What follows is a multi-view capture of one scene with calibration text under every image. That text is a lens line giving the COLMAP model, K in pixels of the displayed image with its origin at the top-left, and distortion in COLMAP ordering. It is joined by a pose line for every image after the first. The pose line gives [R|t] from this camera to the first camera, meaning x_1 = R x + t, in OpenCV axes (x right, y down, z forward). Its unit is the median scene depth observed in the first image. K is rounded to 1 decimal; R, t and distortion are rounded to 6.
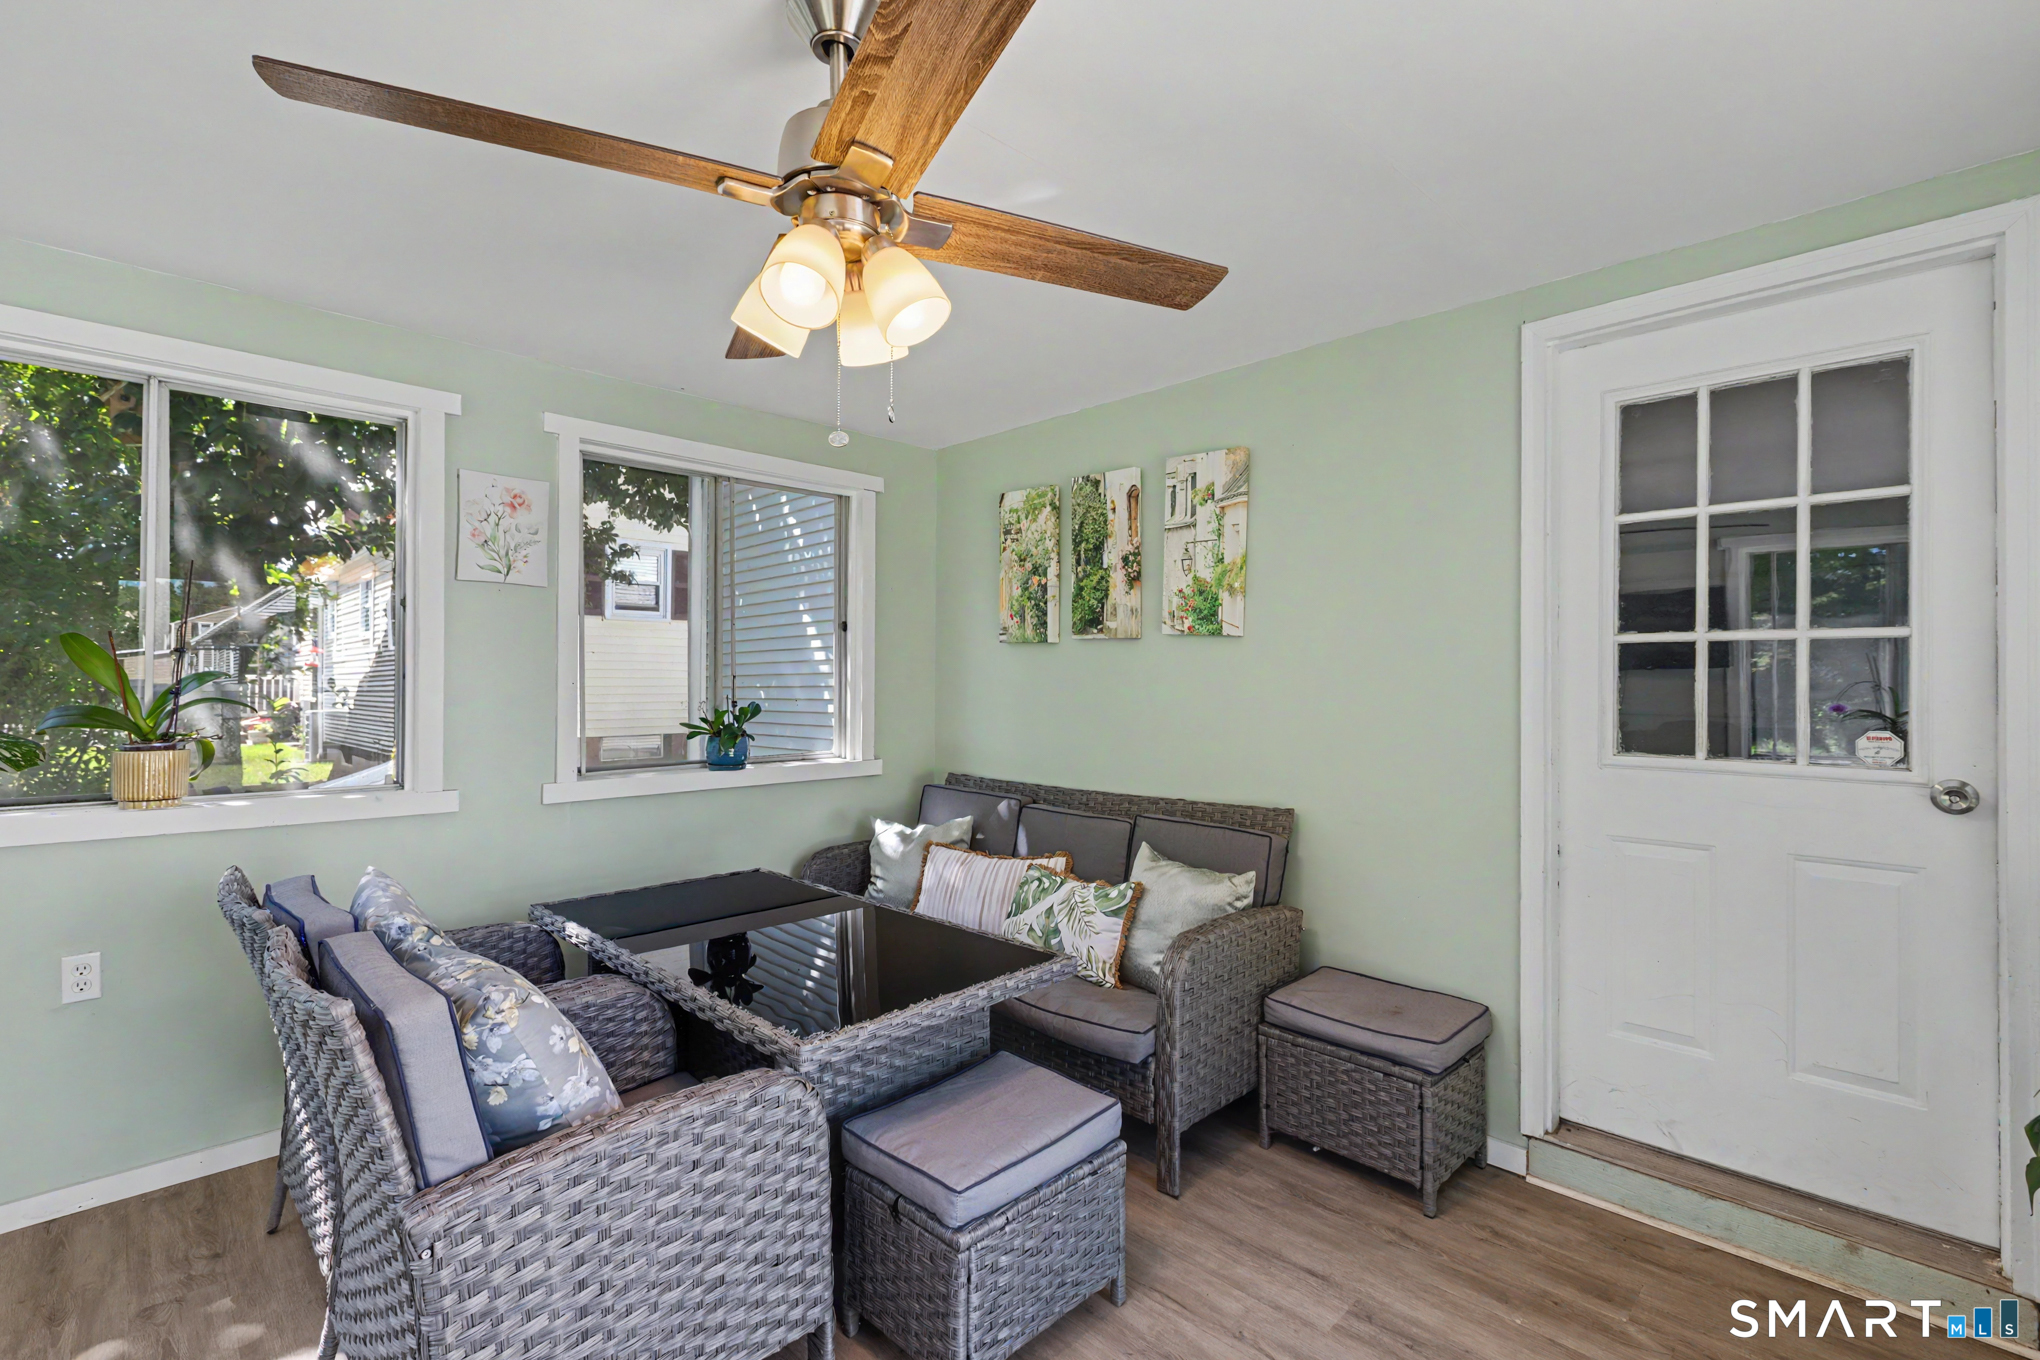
lens RADIAL K [[902.8, 0, 1028.3], [0, 902.8, 668.2], [0, 0, 1]] dist [0.001164, -0.000130]
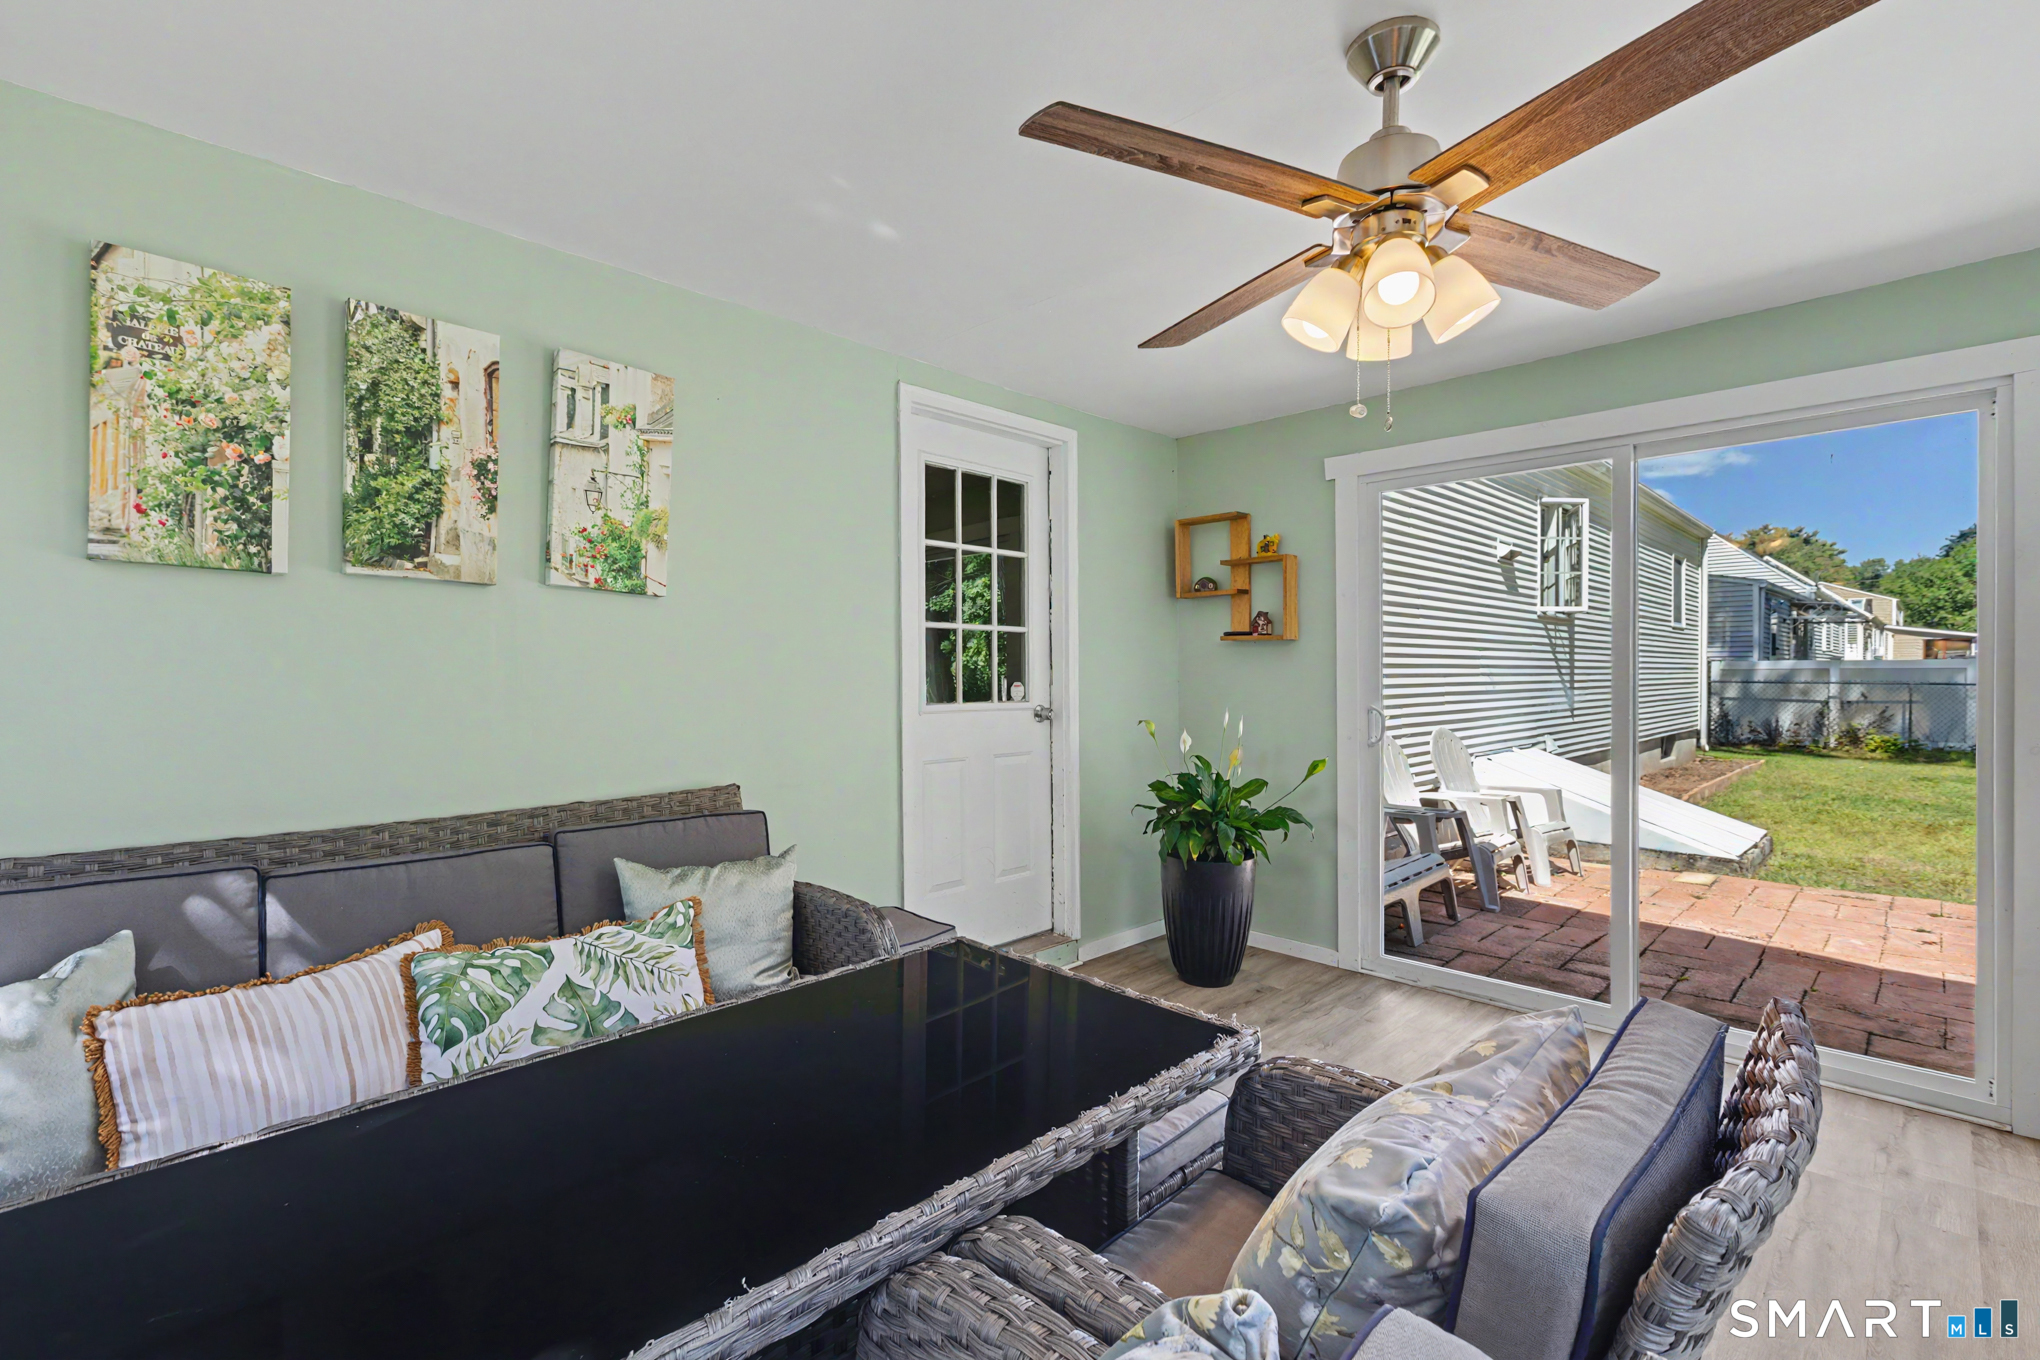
lens RADIAL K [[921.4, 0, 1009.2], [0, 921.4, 673.4], [0, 0, 1]] dist [-0.001360, -0.001537]
pose [[0.010562, -0.005515, 0.999929, -0.577608], [-0.014474, 0.999879, 0.005667, 0.024732], [-0.999839, -0.014533, 0.010481, 0.596760]]
